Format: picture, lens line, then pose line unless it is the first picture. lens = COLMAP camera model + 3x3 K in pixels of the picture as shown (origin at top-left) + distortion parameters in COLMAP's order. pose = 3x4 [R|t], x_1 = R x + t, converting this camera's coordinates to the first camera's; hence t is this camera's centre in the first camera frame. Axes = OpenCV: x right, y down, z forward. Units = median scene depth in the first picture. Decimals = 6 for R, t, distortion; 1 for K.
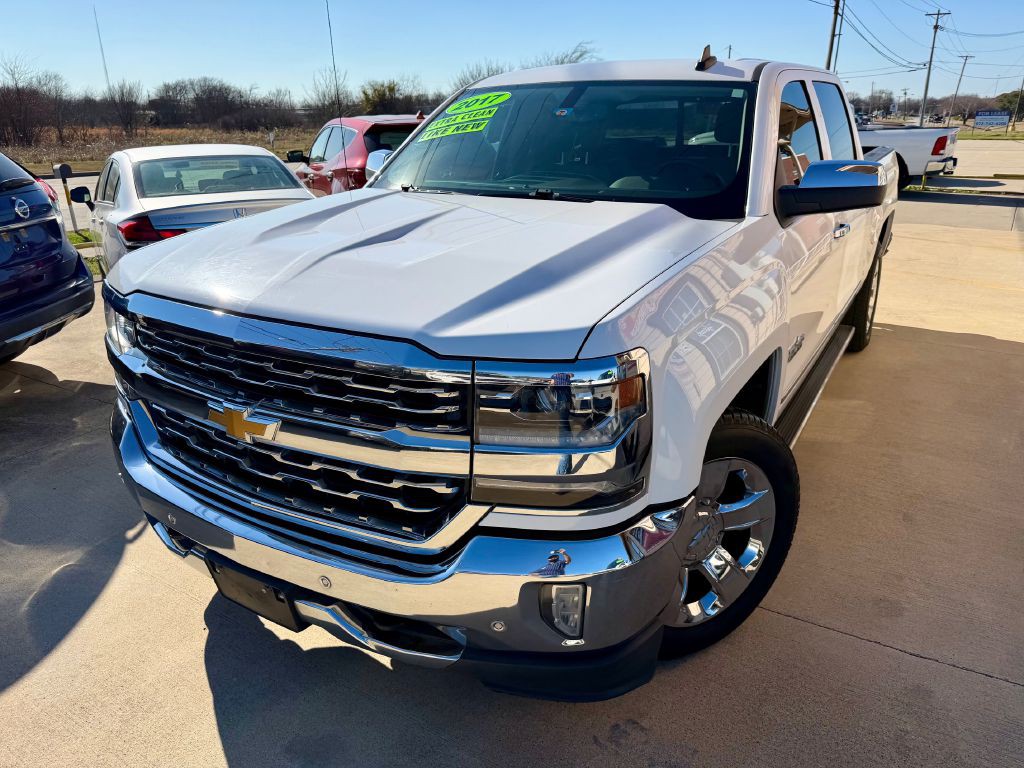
lens RADIAL K [[727.2, 0, 506.4], [0, 727.2, 388.4], [0, 0, 1]] dist [0.019695, -0.022467]
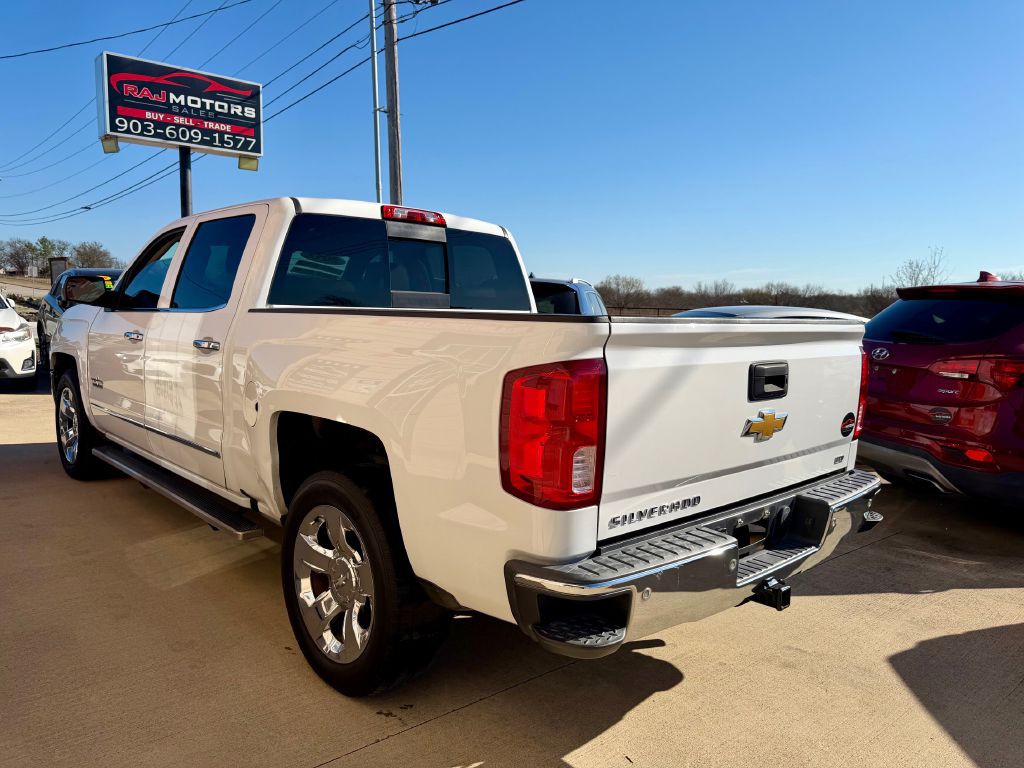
lens RADIAL K [[727.2, 0, 511.8], [0, 727.2, 394.7], [0, 0, 1]] dist [0.019695, -0.022467]
pose [[-0.270044, 0.123250, -0.954927, 1.630063], [-0.362939, 0.905587, 0.219518, -0.697790], [0.891825, 0.405860, -0.199816, 2.036215]]
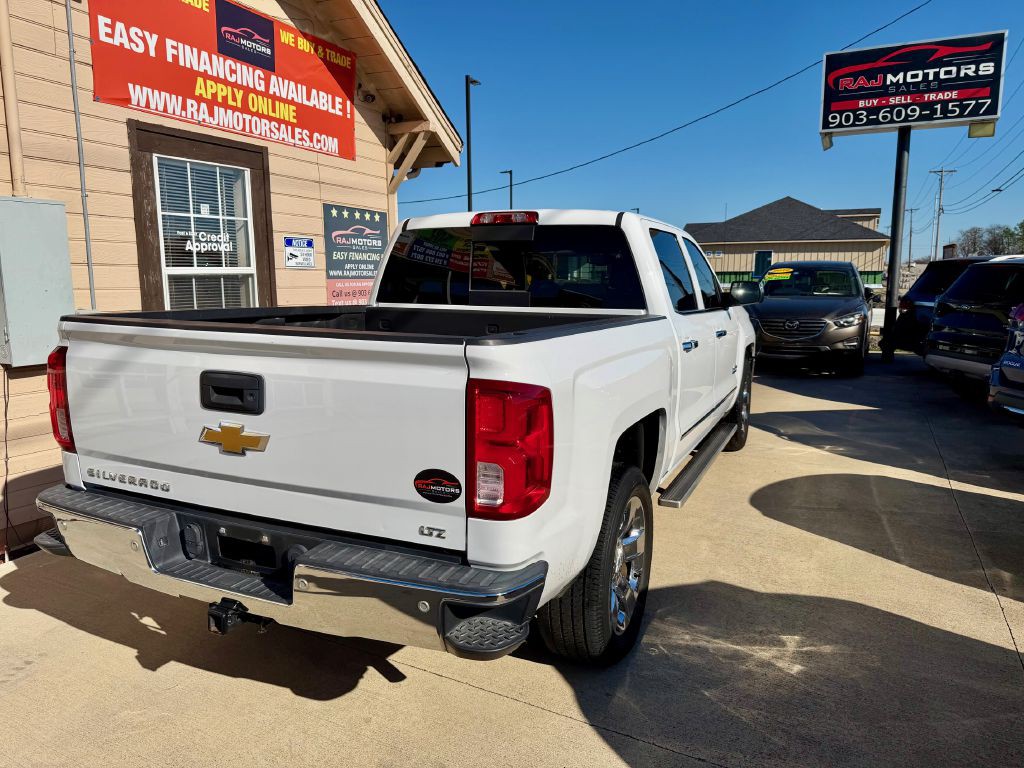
lens RADIAL K [[727.2, 0, 512.8], [0, 727.2, 387.8], [0, 0, 1]] dist [0.019695, -0.022467]
pose [[-0.992847, 0.024539, -0.116841, 0.576646], [-0.036562, 0.869138, 0.493217, -1.026485], [0.113654, 0.493961, -0.862024, 2.807855]]
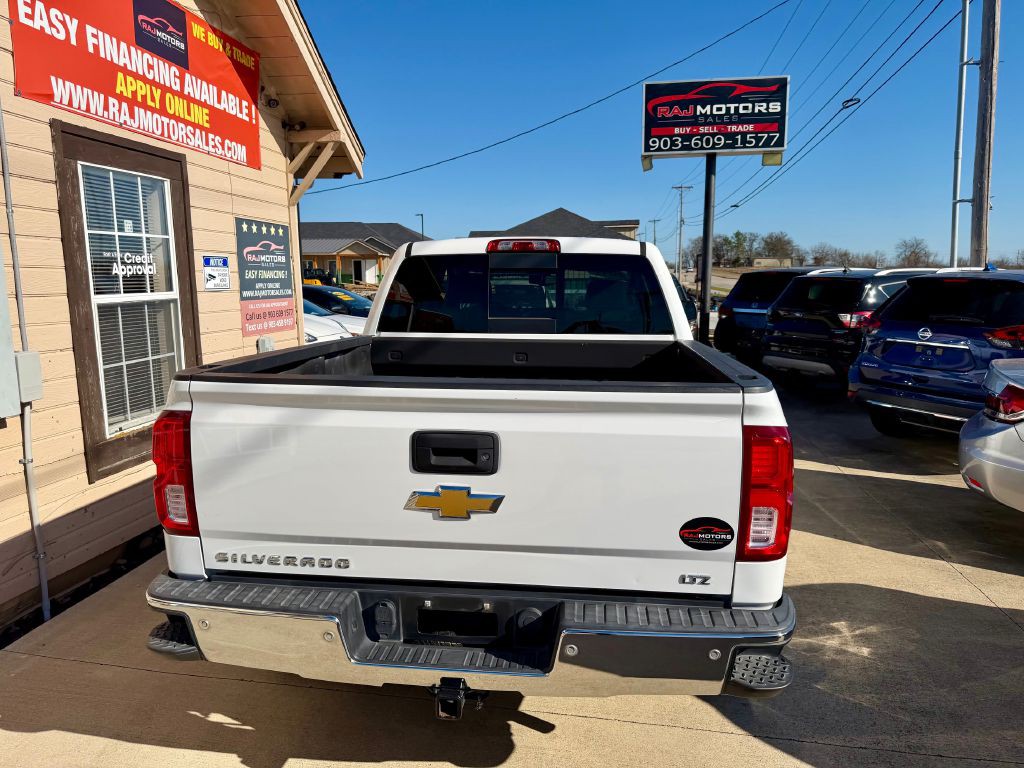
lens RADIAL K [[727.2, 0, 518.9], [0, 727.2, 389.8], [0, 0, 1]] dist [0.019695, -0.022467]
pose [[-0.906067, 0.075768, -0.416296, 1.007469], [-0.139995, 0.874752, 0.463907, -1.022240], [0.399305, 0.478610, -0.781977, 2.662754]]
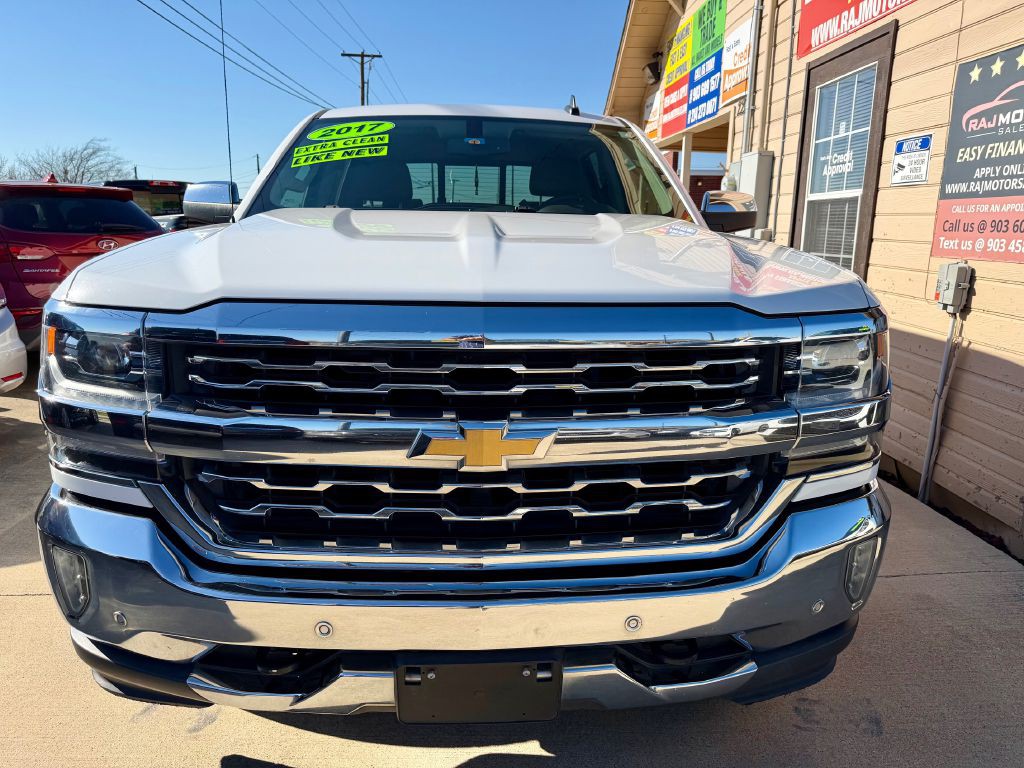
lens RADIAL K [[727.2, 0, 512.0], [0, 727.2, 386.9], [0, 0, 1]] dist [0.019695, -0.022467]
pose [[0.820344, -0.104865, 0.562174, -0.458422], [0.179960, 0.980438, -0.079718, 0.030556], [-0.542817, 0.166565, 0.823168, 0.220368]]
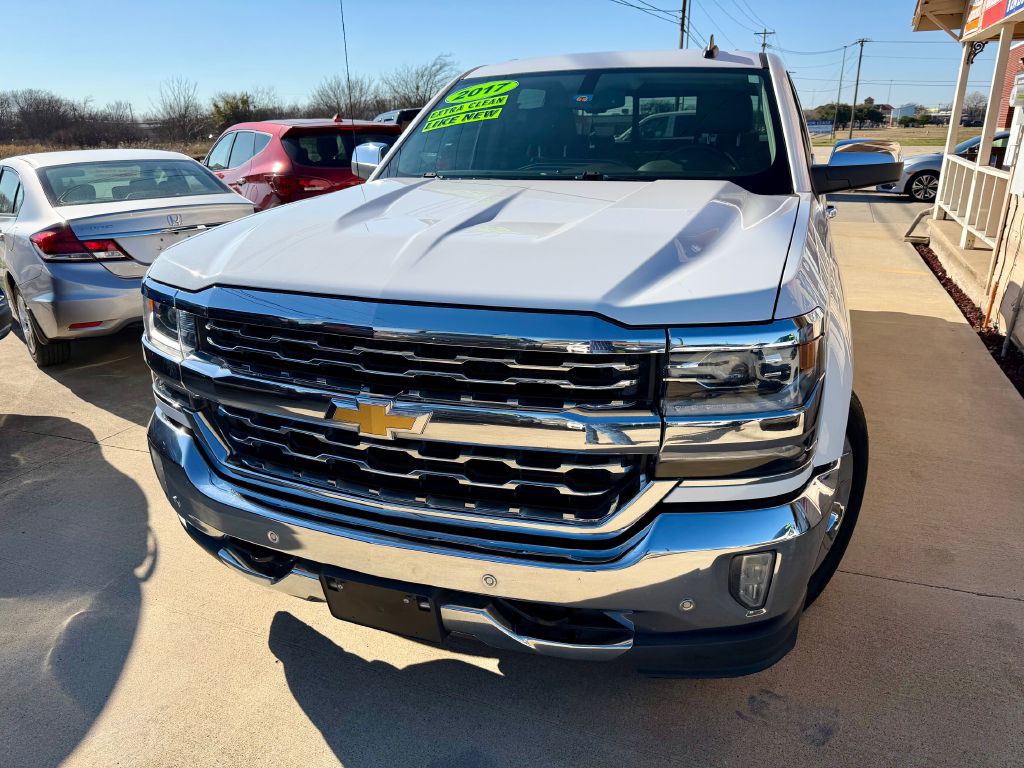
lens RADIAL K [[727.2, 0, 512.7], [0, 727.2, 384.9], [0, 0, 1]] dist [0.019695, -0.022467]
pose [[0.982208, -0.068207, 0.174975, -0.214860], [0.071613, 0.997345, -0.013220, 0.017615], [-0.173608, 0.025515, 0.984484, 0.044347]]
